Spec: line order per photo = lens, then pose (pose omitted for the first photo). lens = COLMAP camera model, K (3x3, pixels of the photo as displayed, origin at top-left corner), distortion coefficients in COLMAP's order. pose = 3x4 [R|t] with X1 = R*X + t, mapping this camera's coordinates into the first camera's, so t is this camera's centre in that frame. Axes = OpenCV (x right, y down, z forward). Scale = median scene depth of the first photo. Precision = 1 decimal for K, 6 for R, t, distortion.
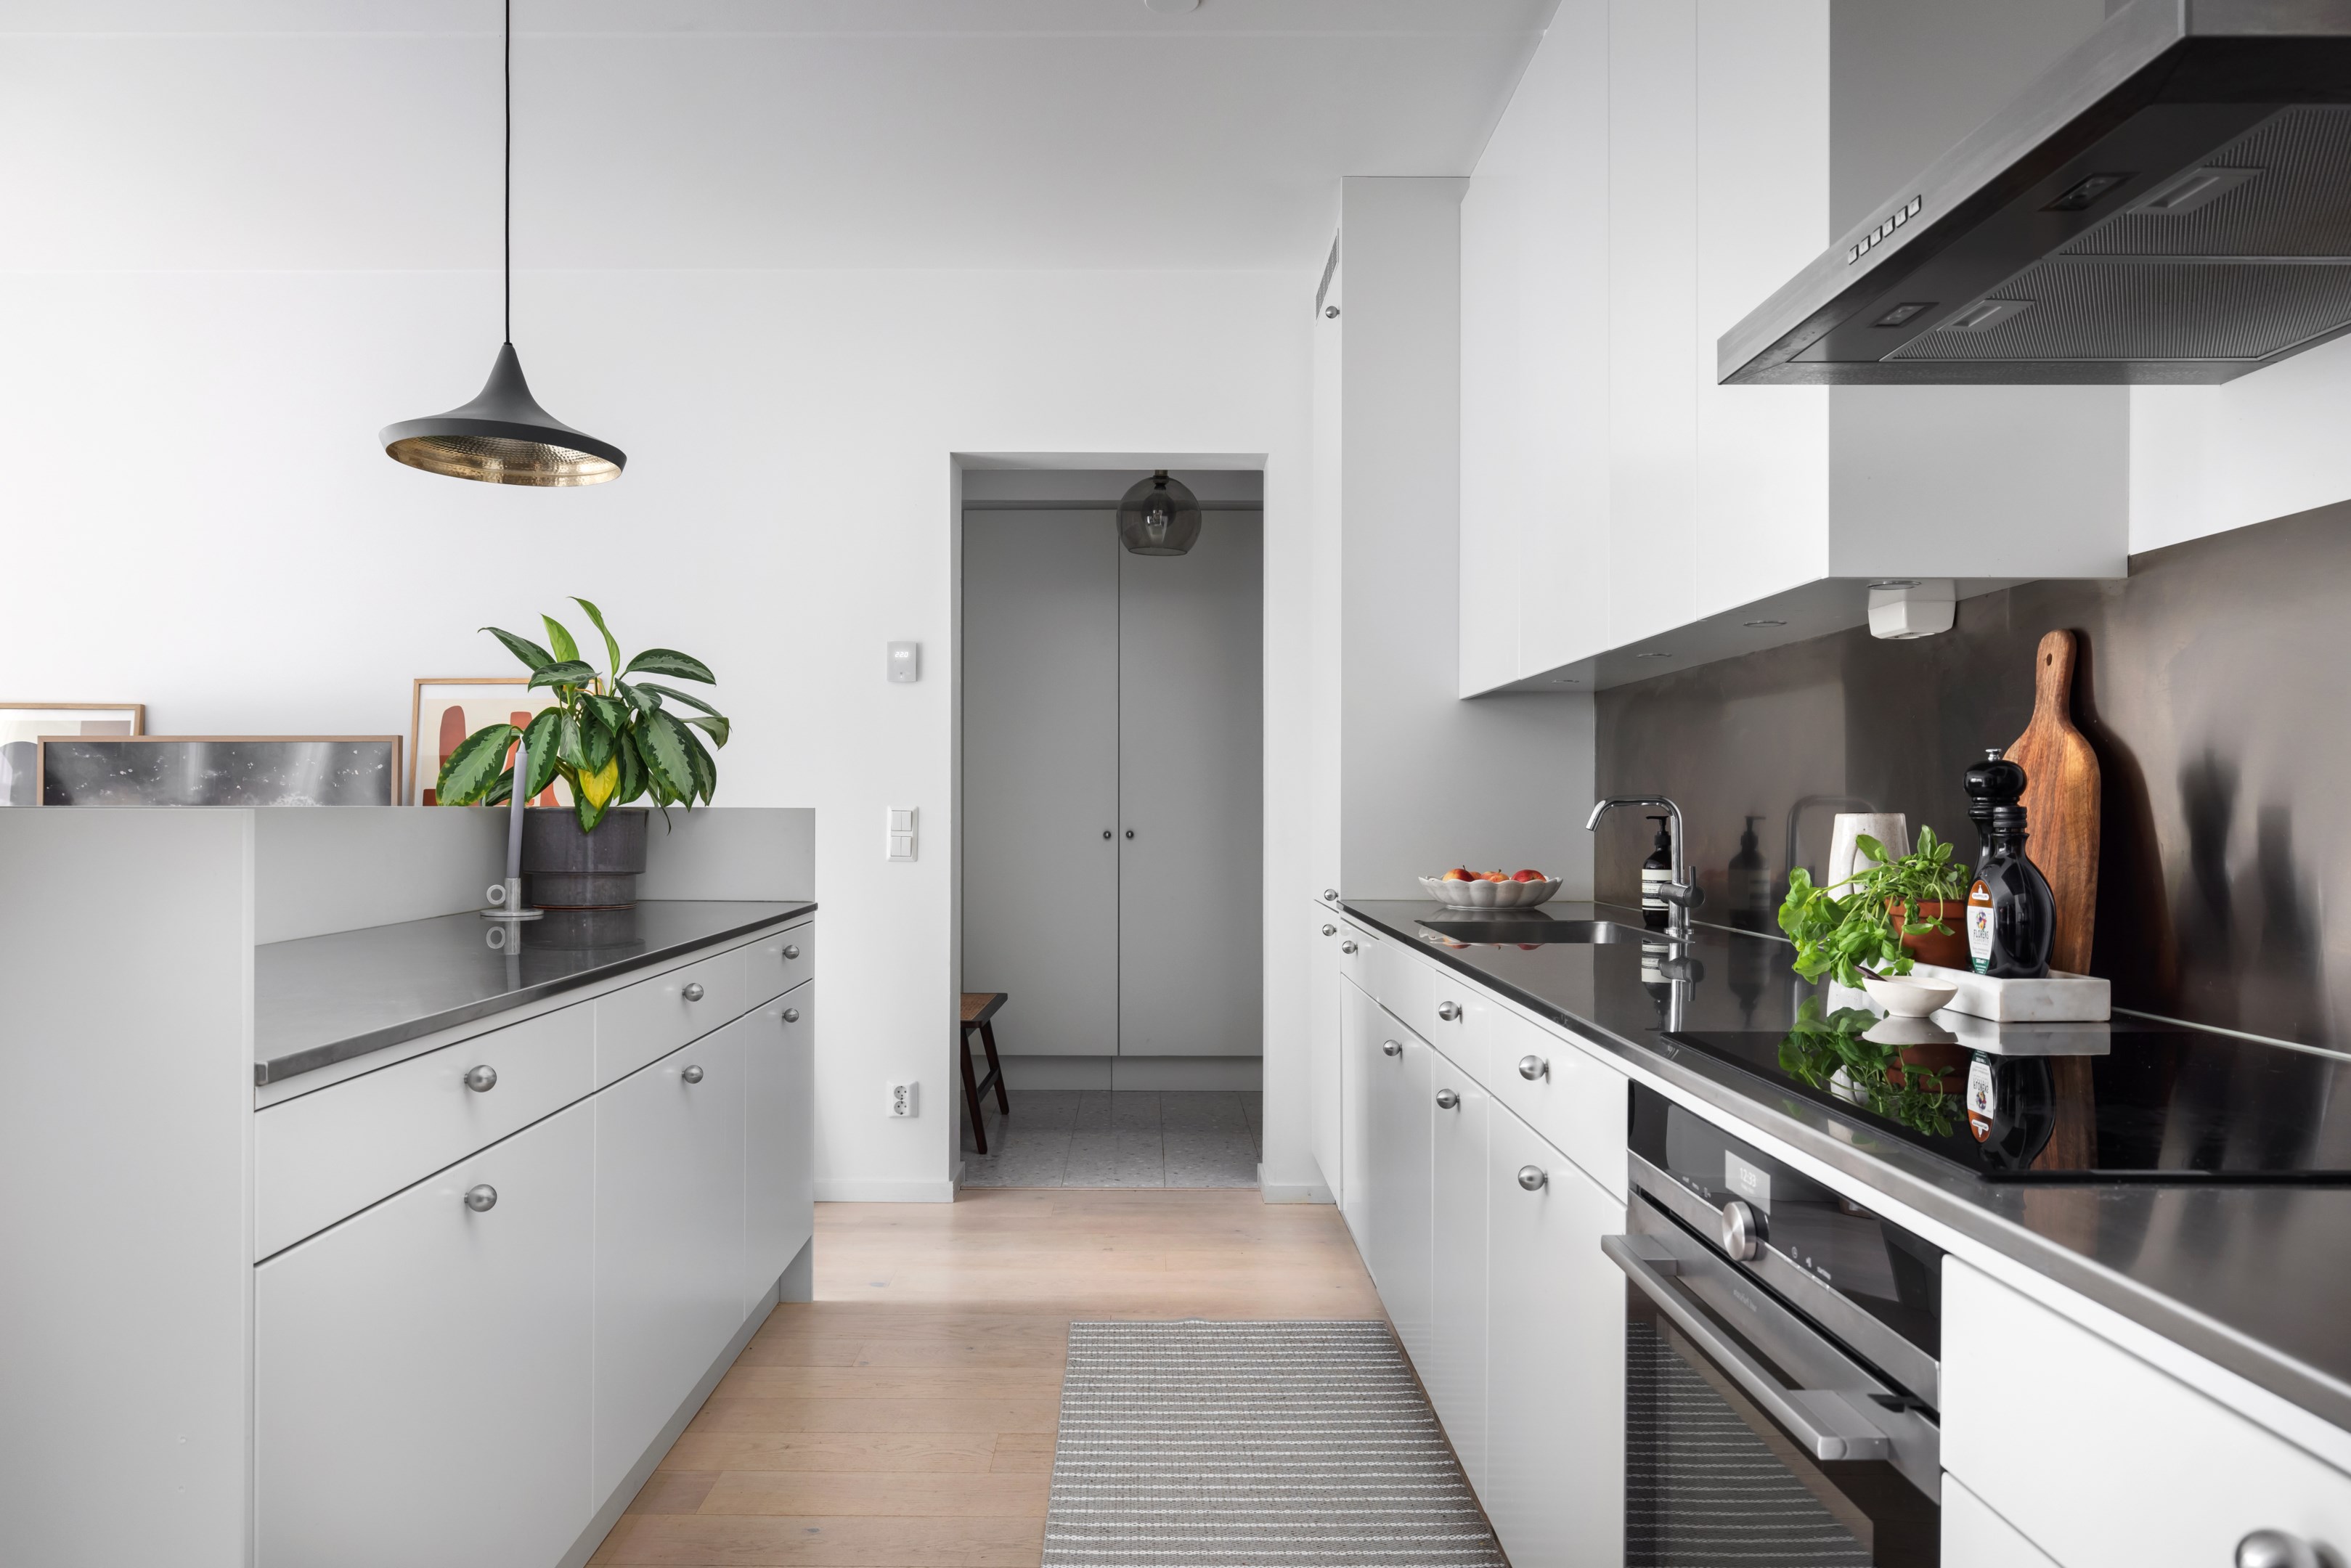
lens RADIAL K [[1621.6, 0, 1175.5], [0, 1621.6, 784.0], [0, 0, 1]] dist [0.002247, 0.000661]
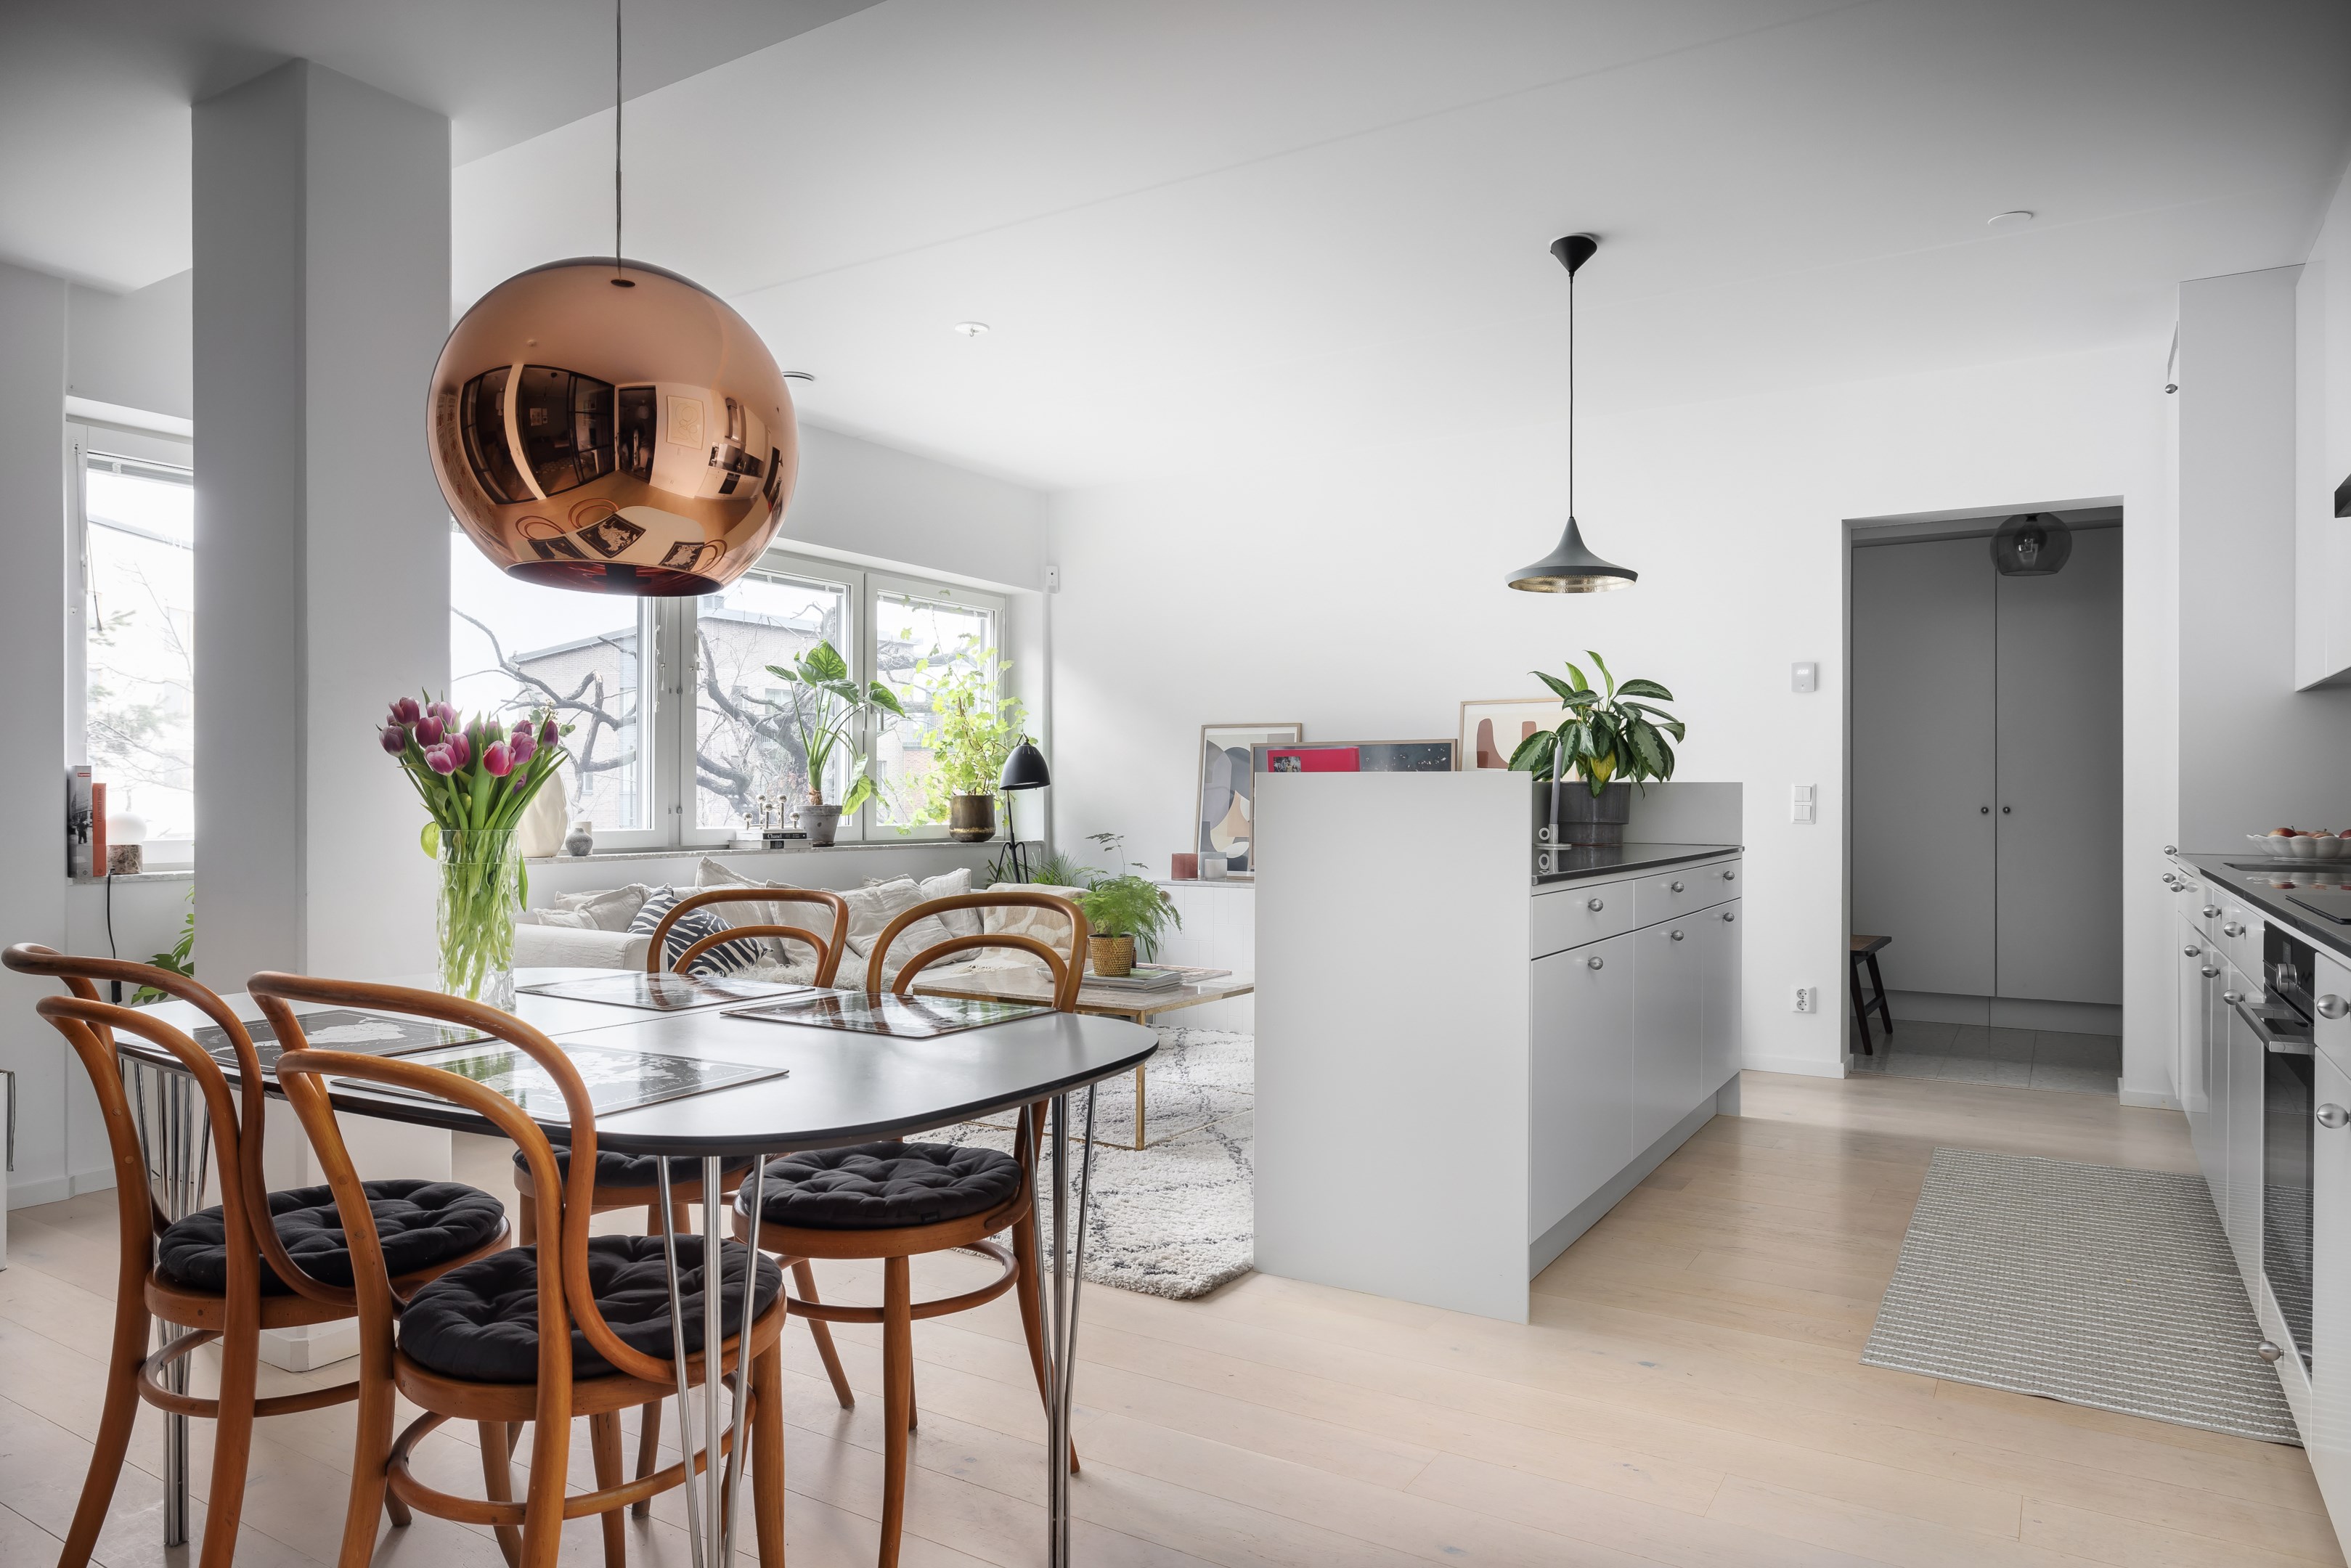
lens RADIAL K [[1457.6, 0, 1177.2], [0, 1457.6, 803.7], [0, 0, 1]] dist [-0.000269, 0.000534]
pose [[0.844691, 0.003047, -0.535246, 0.056618], [0.006928, 0.999838, 0.016625, 0.009176], [0.535210, -0.017752, 0.844532, -0.419043]]
